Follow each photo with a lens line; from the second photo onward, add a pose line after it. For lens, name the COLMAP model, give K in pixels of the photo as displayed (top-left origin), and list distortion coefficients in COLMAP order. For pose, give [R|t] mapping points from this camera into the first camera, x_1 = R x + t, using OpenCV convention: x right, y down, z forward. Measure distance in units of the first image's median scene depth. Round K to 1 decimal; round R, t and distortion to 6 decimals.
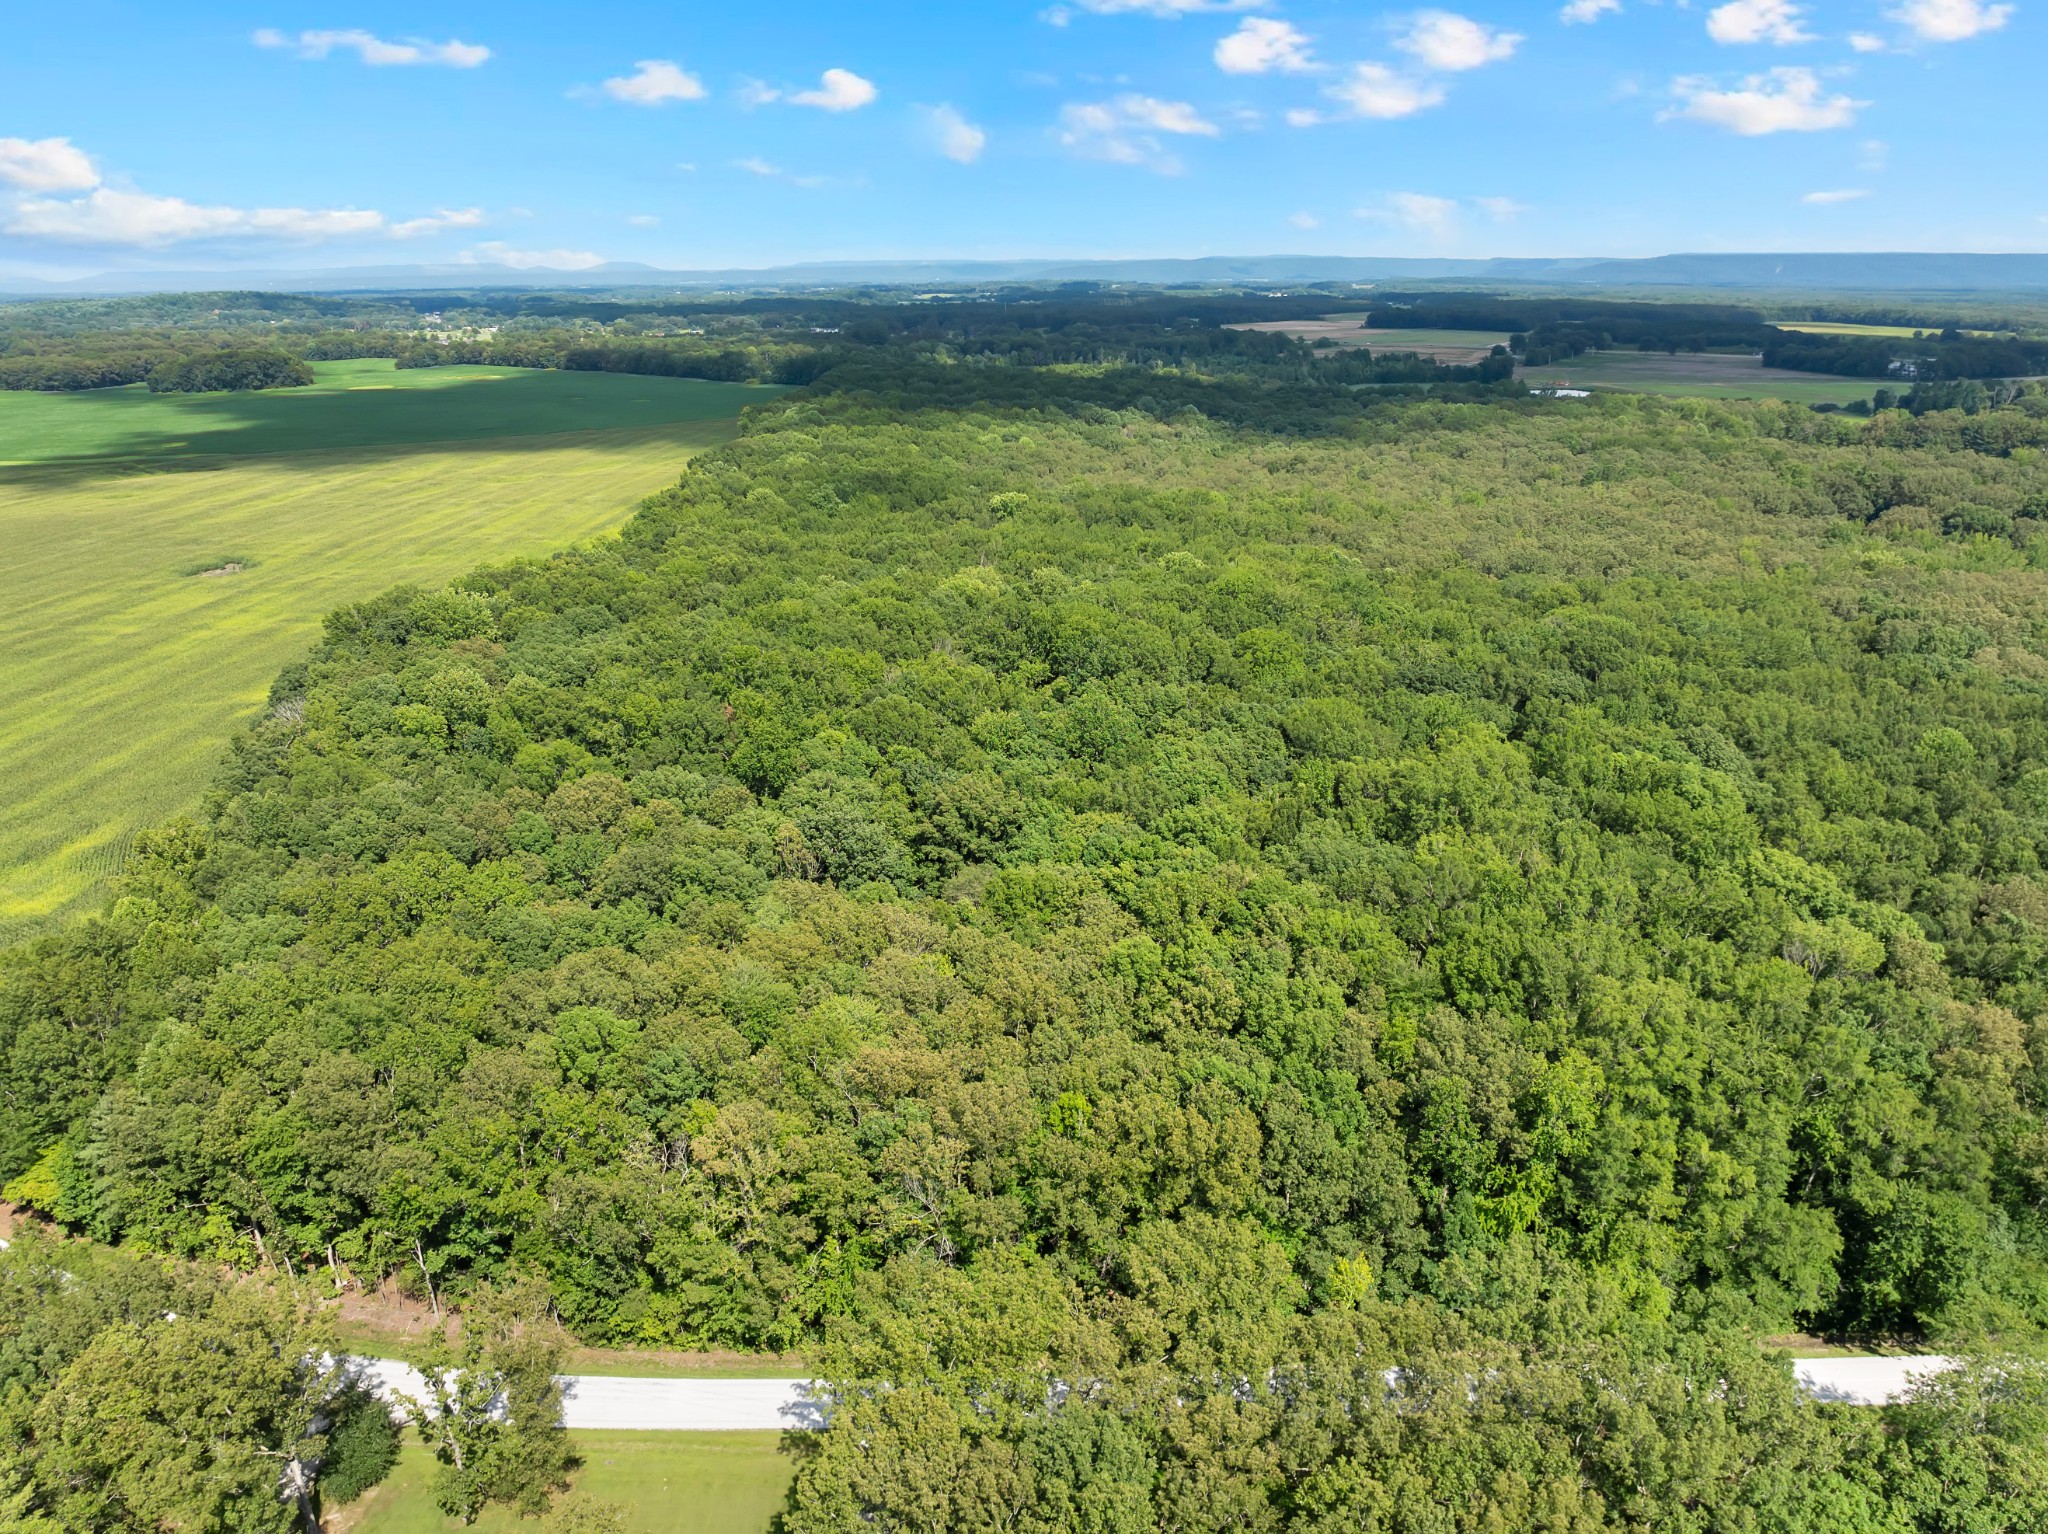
lens RADIAL K [[1507.3, 0, 1024.0], [0, 1507.3, 767.0], [0, 0, 1]] dist [-0.072778, 0.051150]
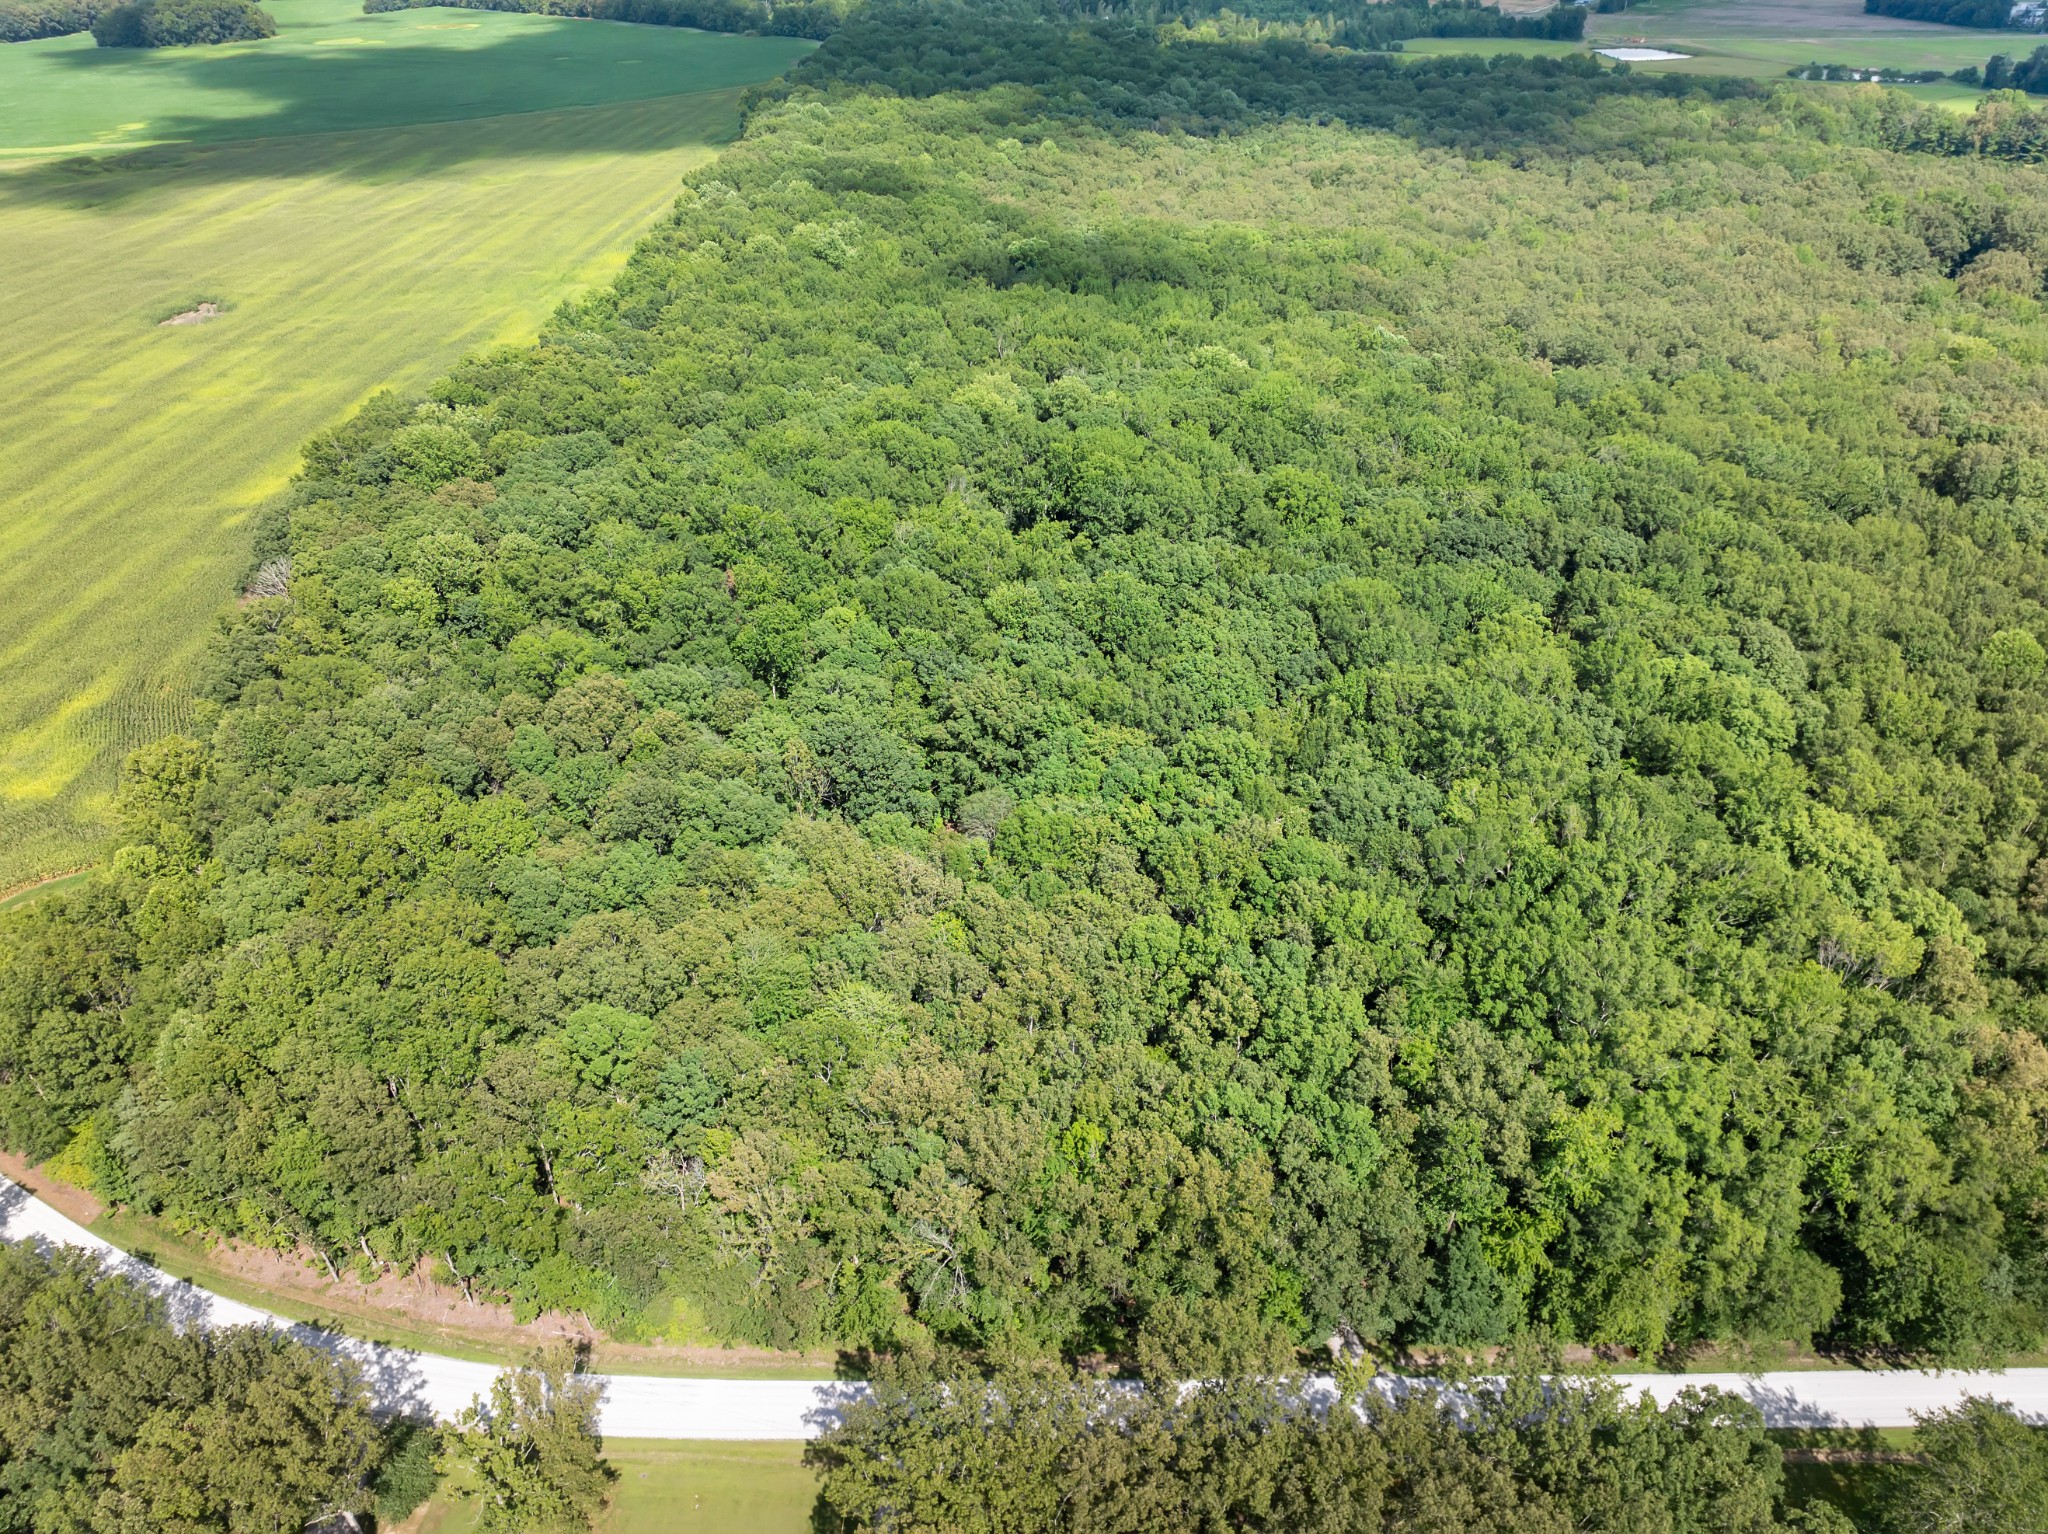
lens RADIAL K [[1500.5, 0, 1024.0], [0, 1500.5, 767.0], [0, 0, 1]] dist [-0.081036, 0.062350]
pose [[0.999892, 0.006565, -0.013144, 0.002084], [-0.003190, 0.970280, 0.241962, -0.196216], [0.014342, -0.241894, 0.970197, 0.073641]]
